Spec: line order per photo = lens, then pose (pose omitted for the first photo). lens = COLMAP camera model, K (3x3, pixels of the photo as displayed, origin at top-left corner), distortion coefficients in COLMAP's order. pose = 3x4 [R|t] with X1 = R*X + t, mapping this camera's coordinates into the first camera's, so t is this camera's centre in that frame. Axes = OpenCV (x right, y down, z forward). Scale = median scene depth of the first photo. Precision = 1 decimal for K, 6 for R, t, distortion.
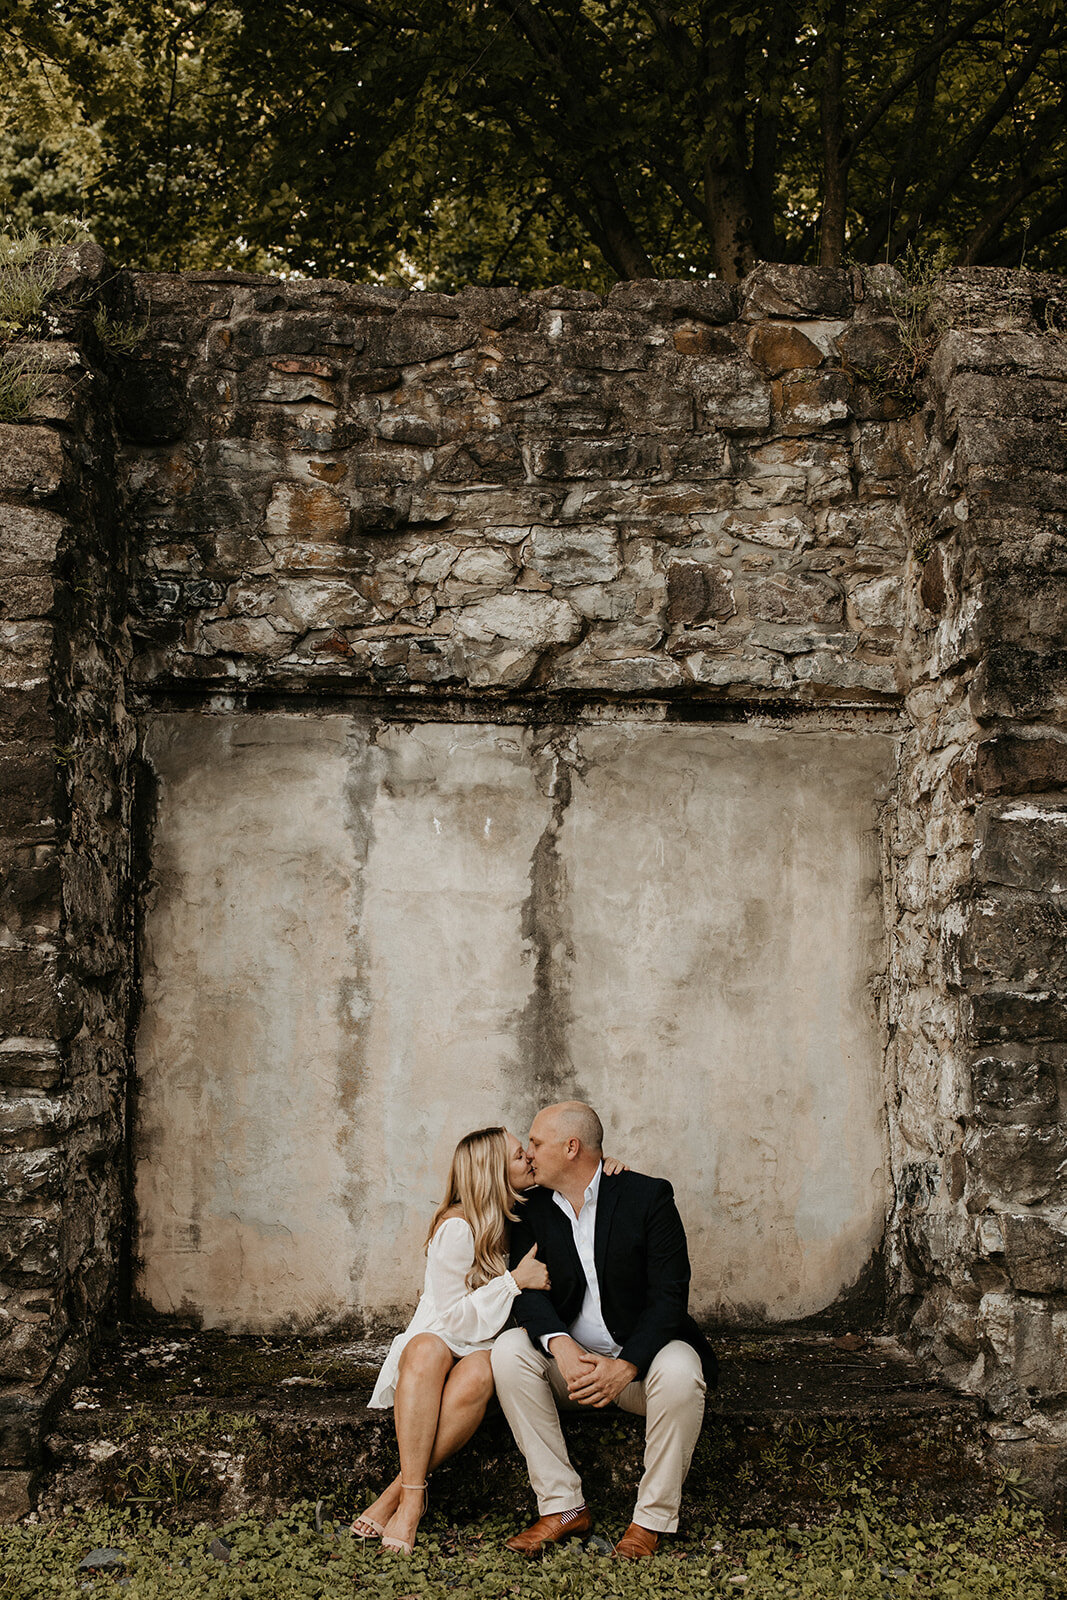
lens RADIAL K [[1700.3, 0, 487.6], [0, 1700.3, 902.7], [0, 0, 1]] dist [0.010310, -0.008491]
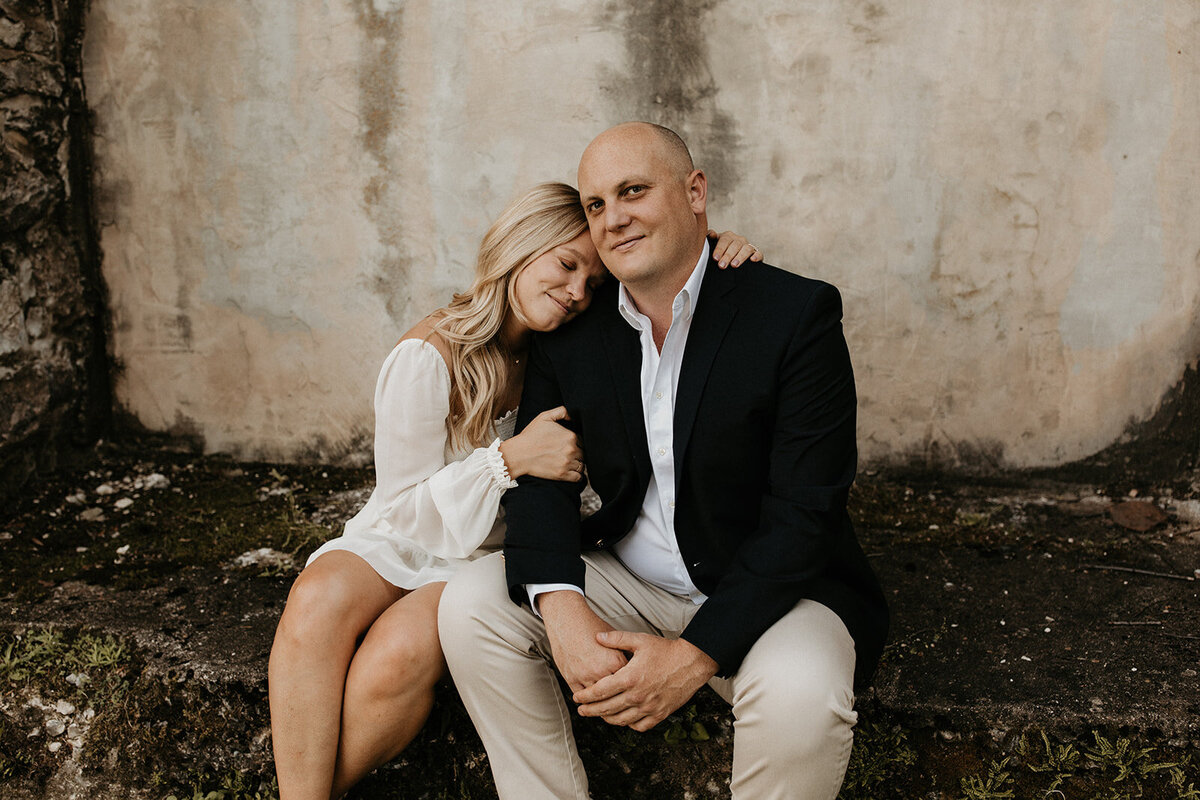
lens RADIAL K [[1293.2, 0, 546.8], [0, 1293.2, 395.8], [0, 0, 1]] dist [0.009781, -0.005503]
pose [[0.981178, 0.024515, -0.191542, 0.085699], [0.032626, 0.956604, 0.289561, 0.067358], [0.190328, -0.290360, 0.937799, 0.501550]]
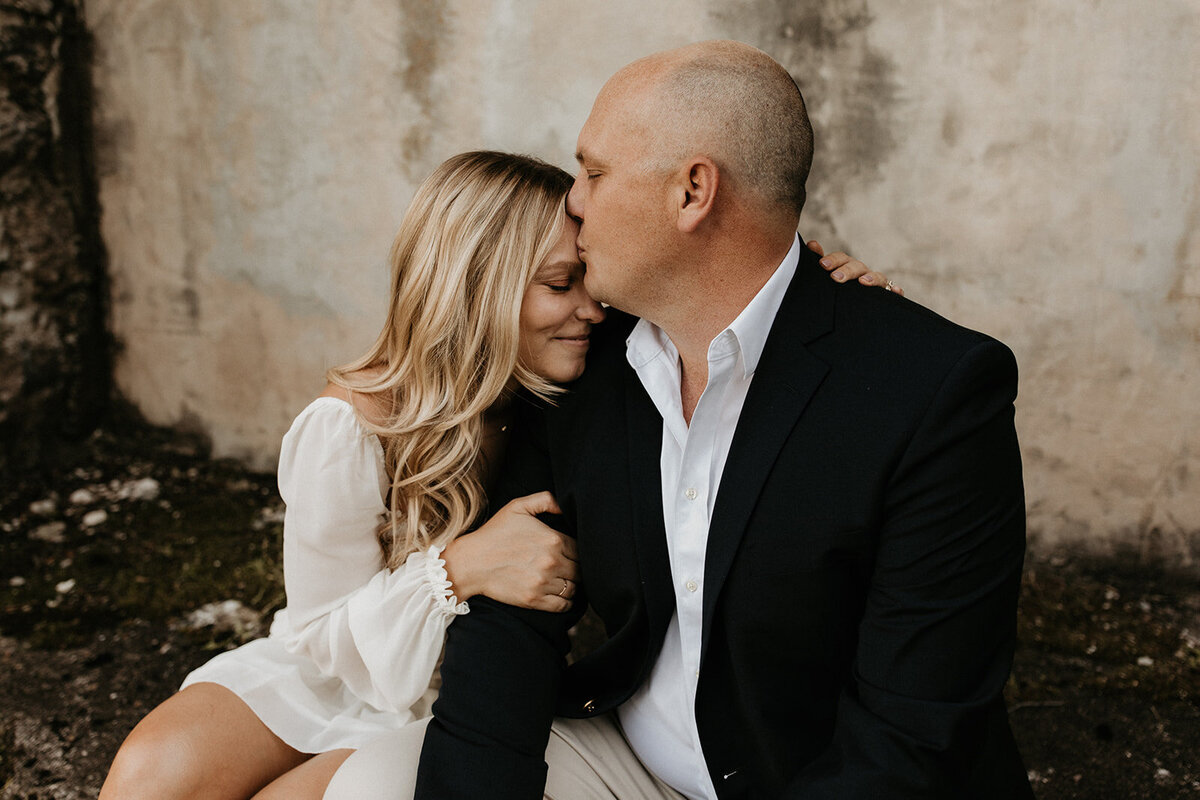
lens RADIAL K [[1275.2, 0, 541.8], [0, 1275.2, 386.4], [0, 0, 1]] dist [0.010310, -0.008491]
pose [[0.935900, 0.093293, -0.339687, 0.095498], [0.021573, 0.947304, 0.319608, 0.082187], [0.351604, -0.306449, 0.884570, 0.638704]]
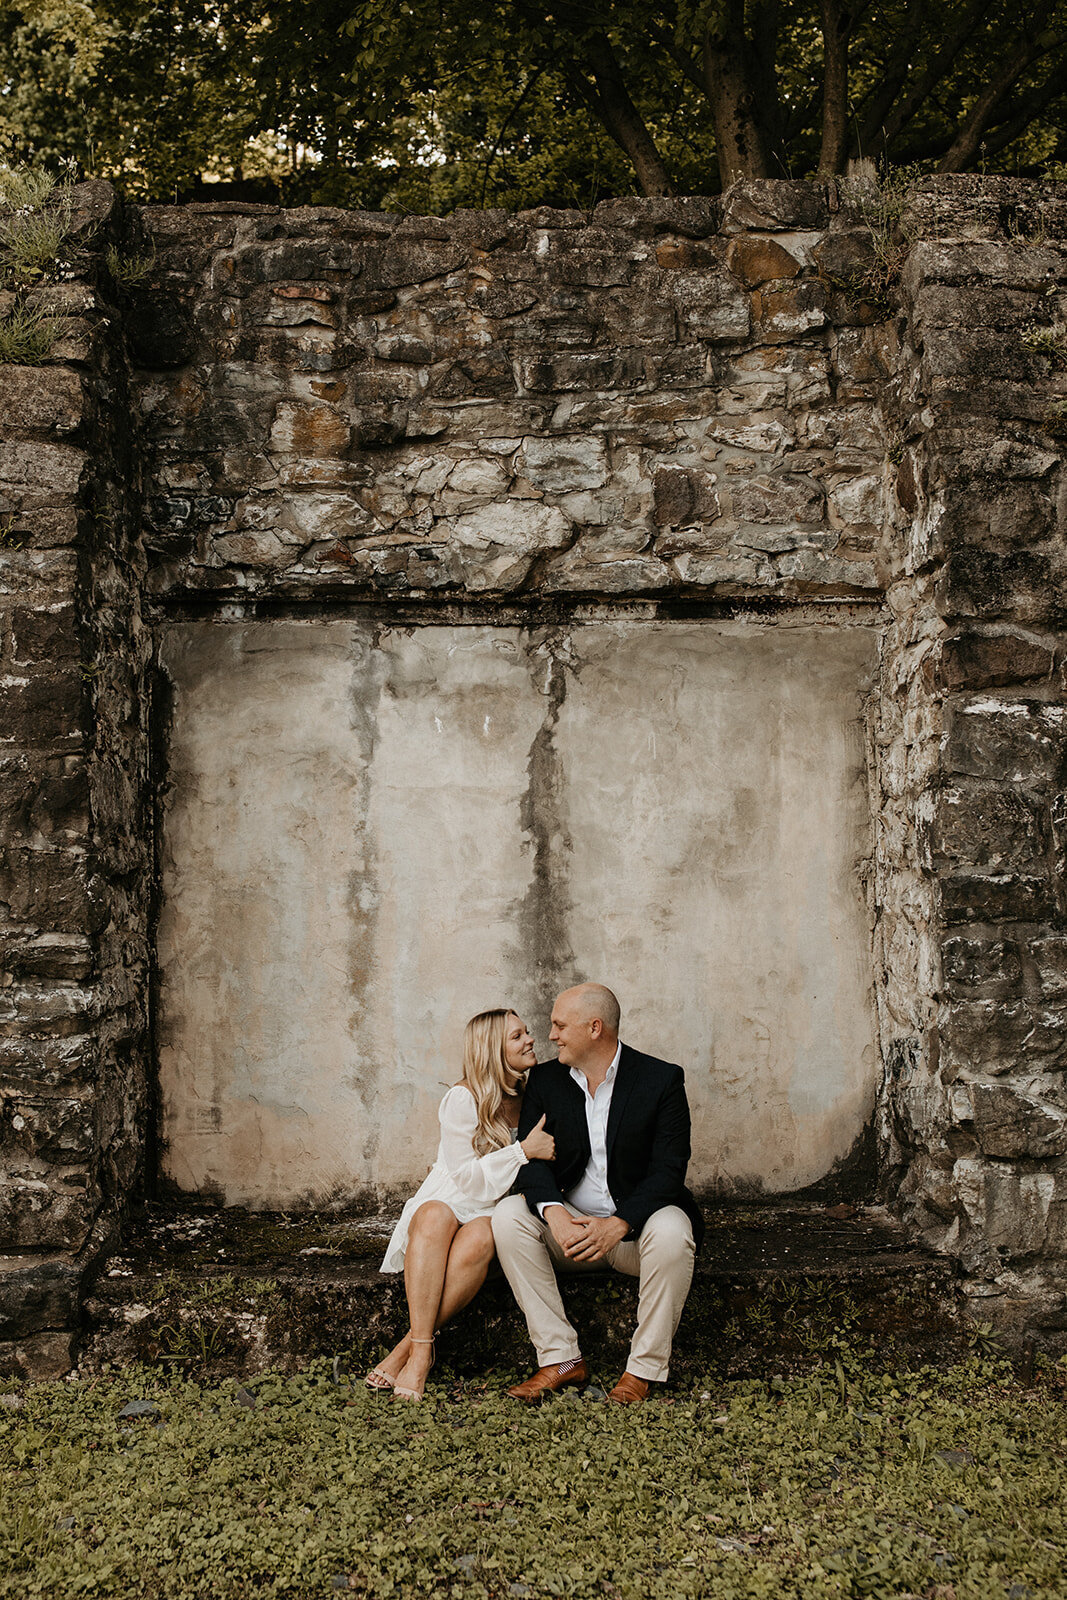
lens RADIAL K [[1818.7, 0, 451.4], [0, 1818.7, 767.5], [0, 0, 1]] dist [0.013386, -0.024608]
pose [[0.999201, -0.019379, -0.034964, 0.017305], [0.019167, 0.999796, -0.006376, -0.011539], [0.035080, 0.005701, 0.999368, -0.123604]]
